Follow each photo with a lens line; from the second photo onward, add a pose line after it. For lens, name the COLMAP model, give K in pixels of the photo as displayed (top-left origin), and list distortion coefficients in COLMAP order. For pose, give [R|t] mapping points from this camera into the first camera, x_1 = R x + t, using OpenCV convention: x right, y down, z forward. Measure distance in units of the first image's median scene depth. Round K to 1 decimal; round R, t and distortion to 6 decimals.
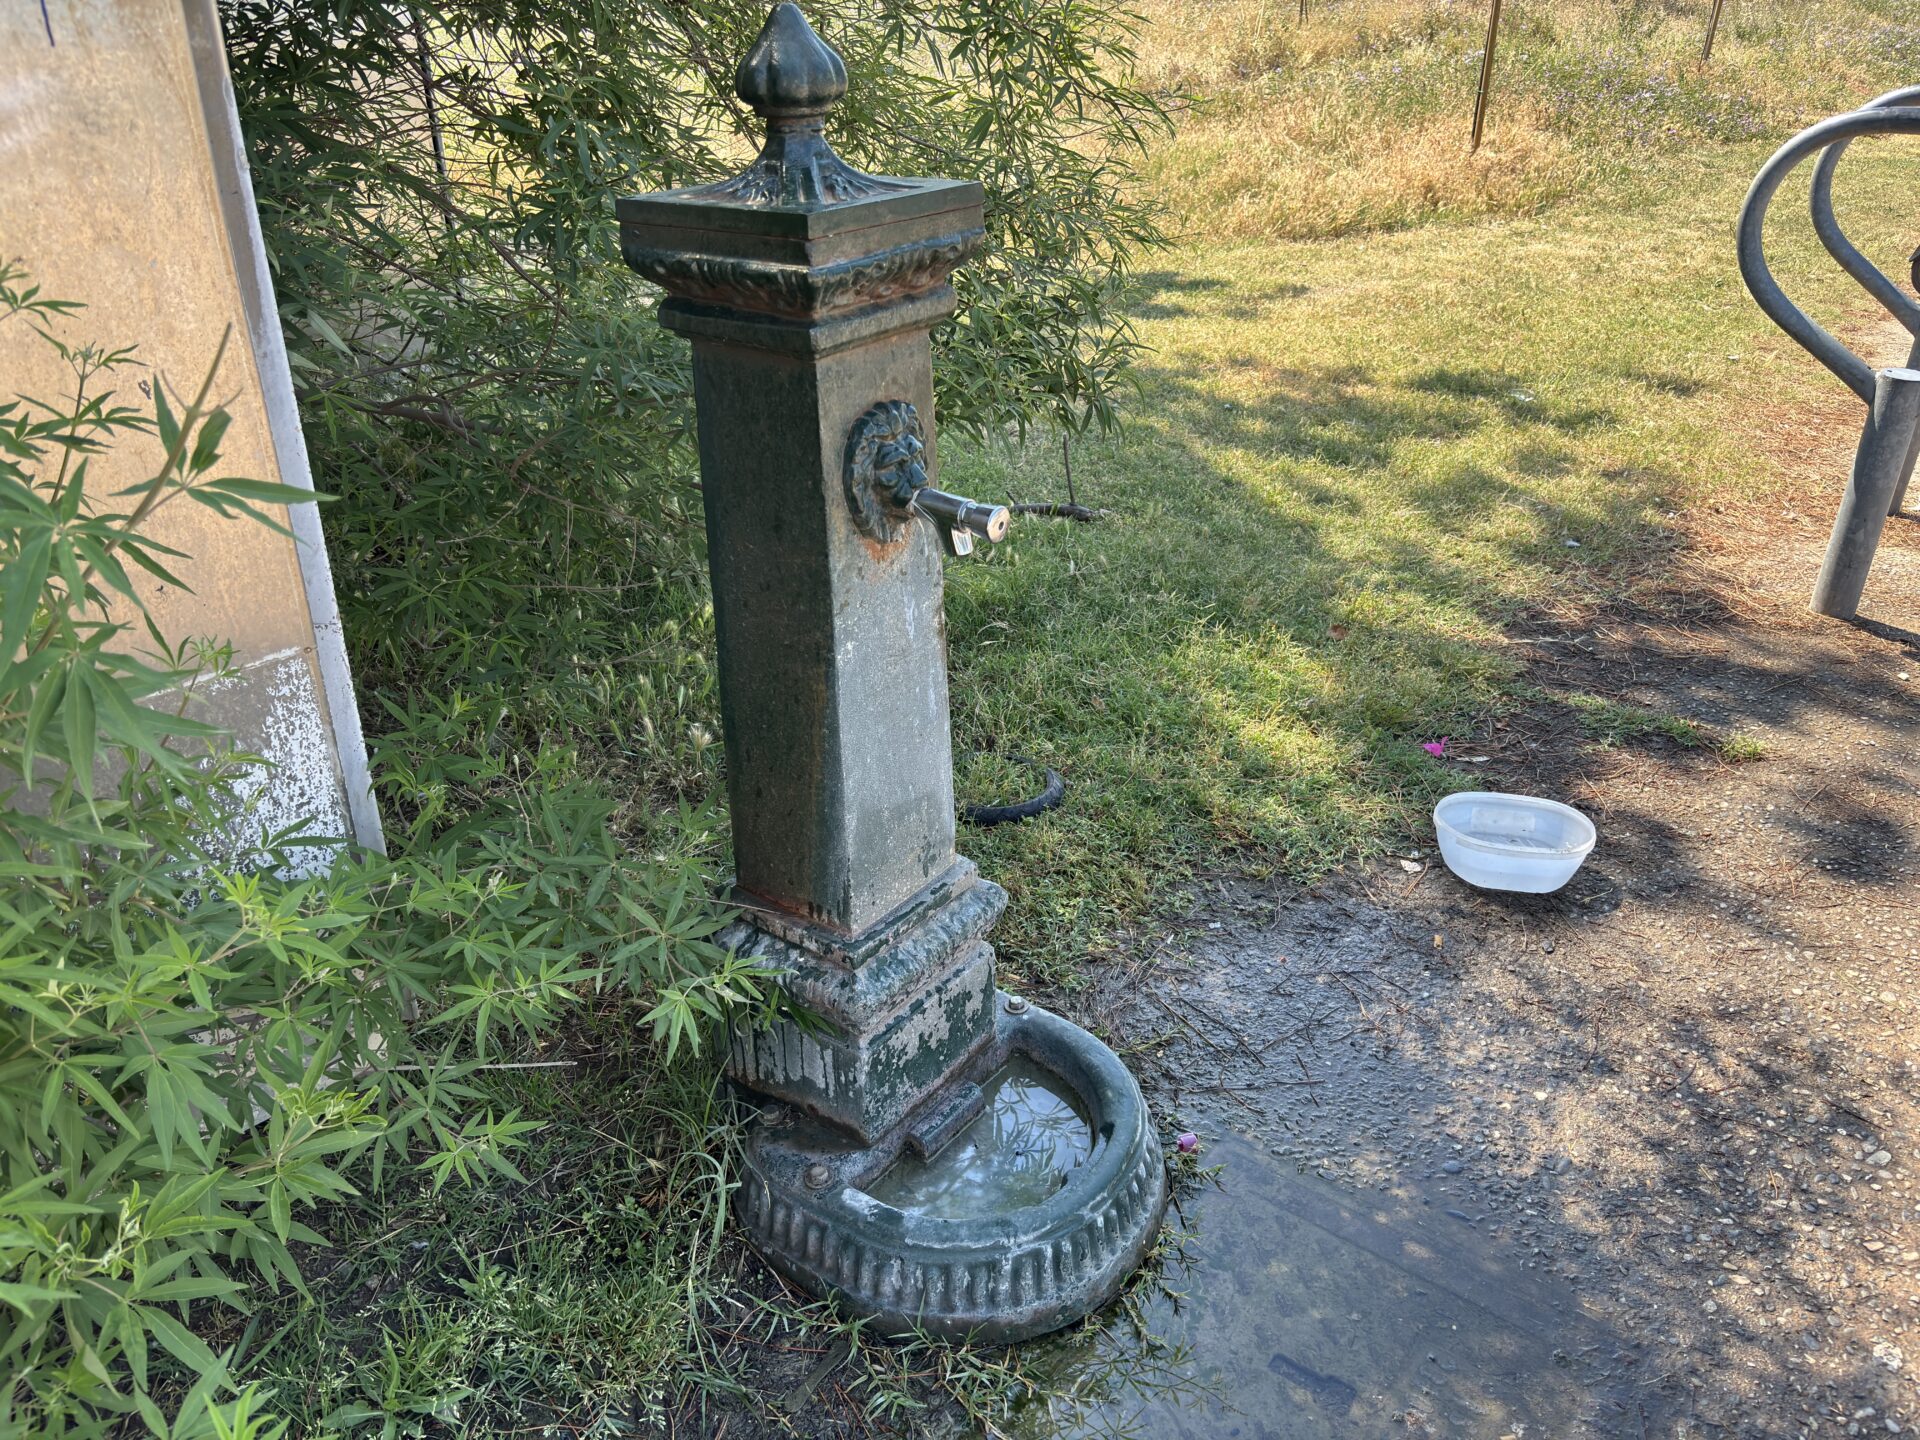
lens RADIAL K [[1429.1, 0, 960.0], [0, 1429.1, 720.0], [0, 0, 1]] dist [0.060568, -0.000809]
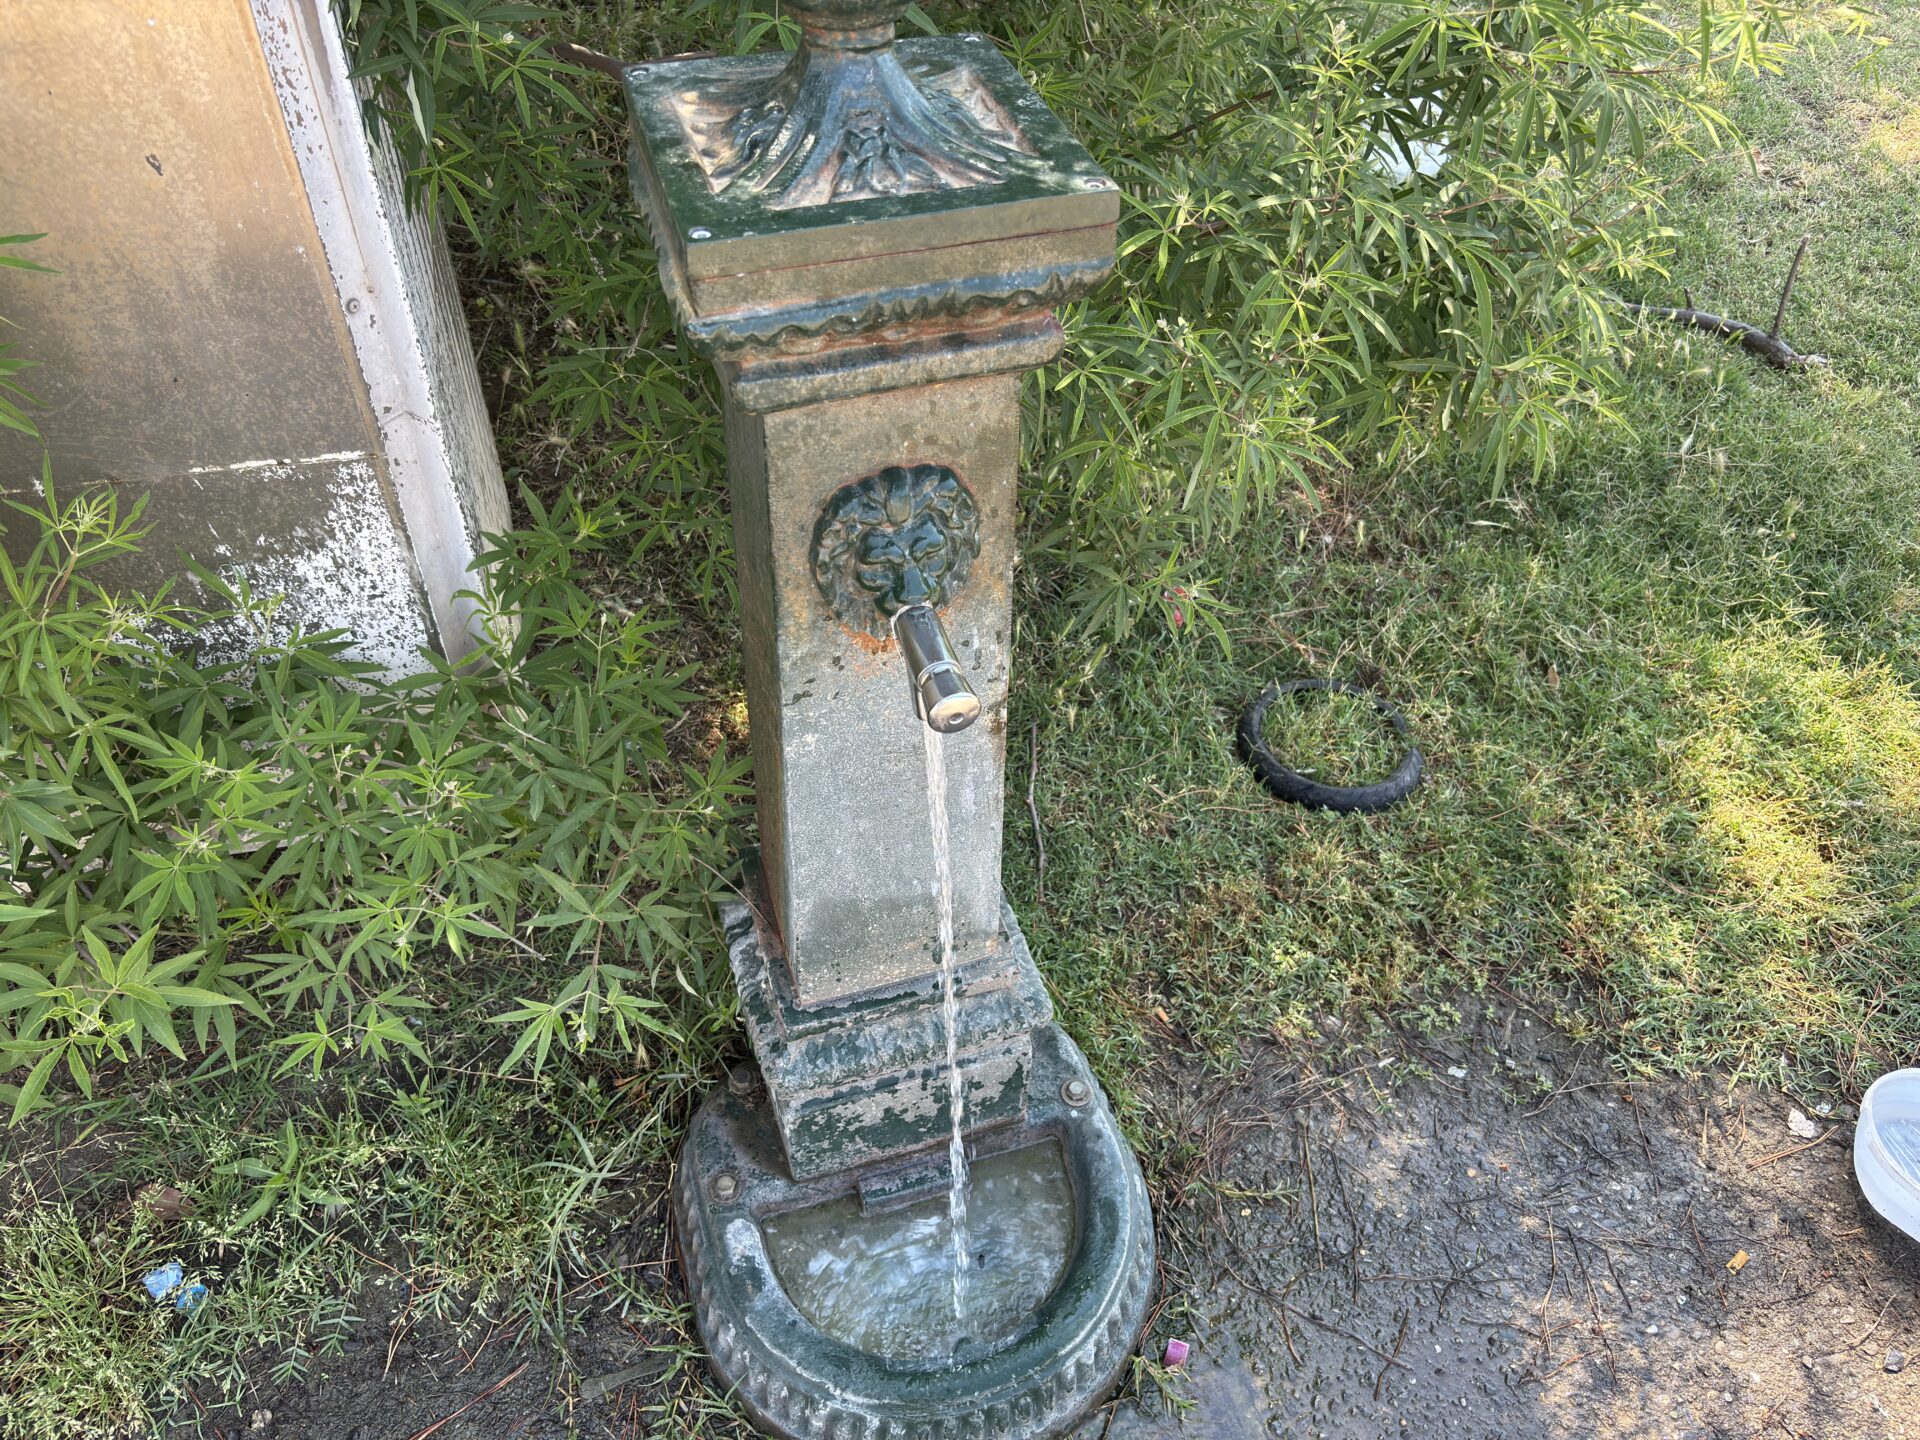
lens RADIAL K [[1481.3, 0, 960.0], [0, 1481.3, 720.0], [0, 0, 1]] dist [0.022130, -0.002300]
pose [[0.824722, 0.431084, -0.366060, 0.244466], [-0.296215, 0.880658, 0.369728, -0.338715], [0.481758, -0.196490, 0.853991, 0.345204]]
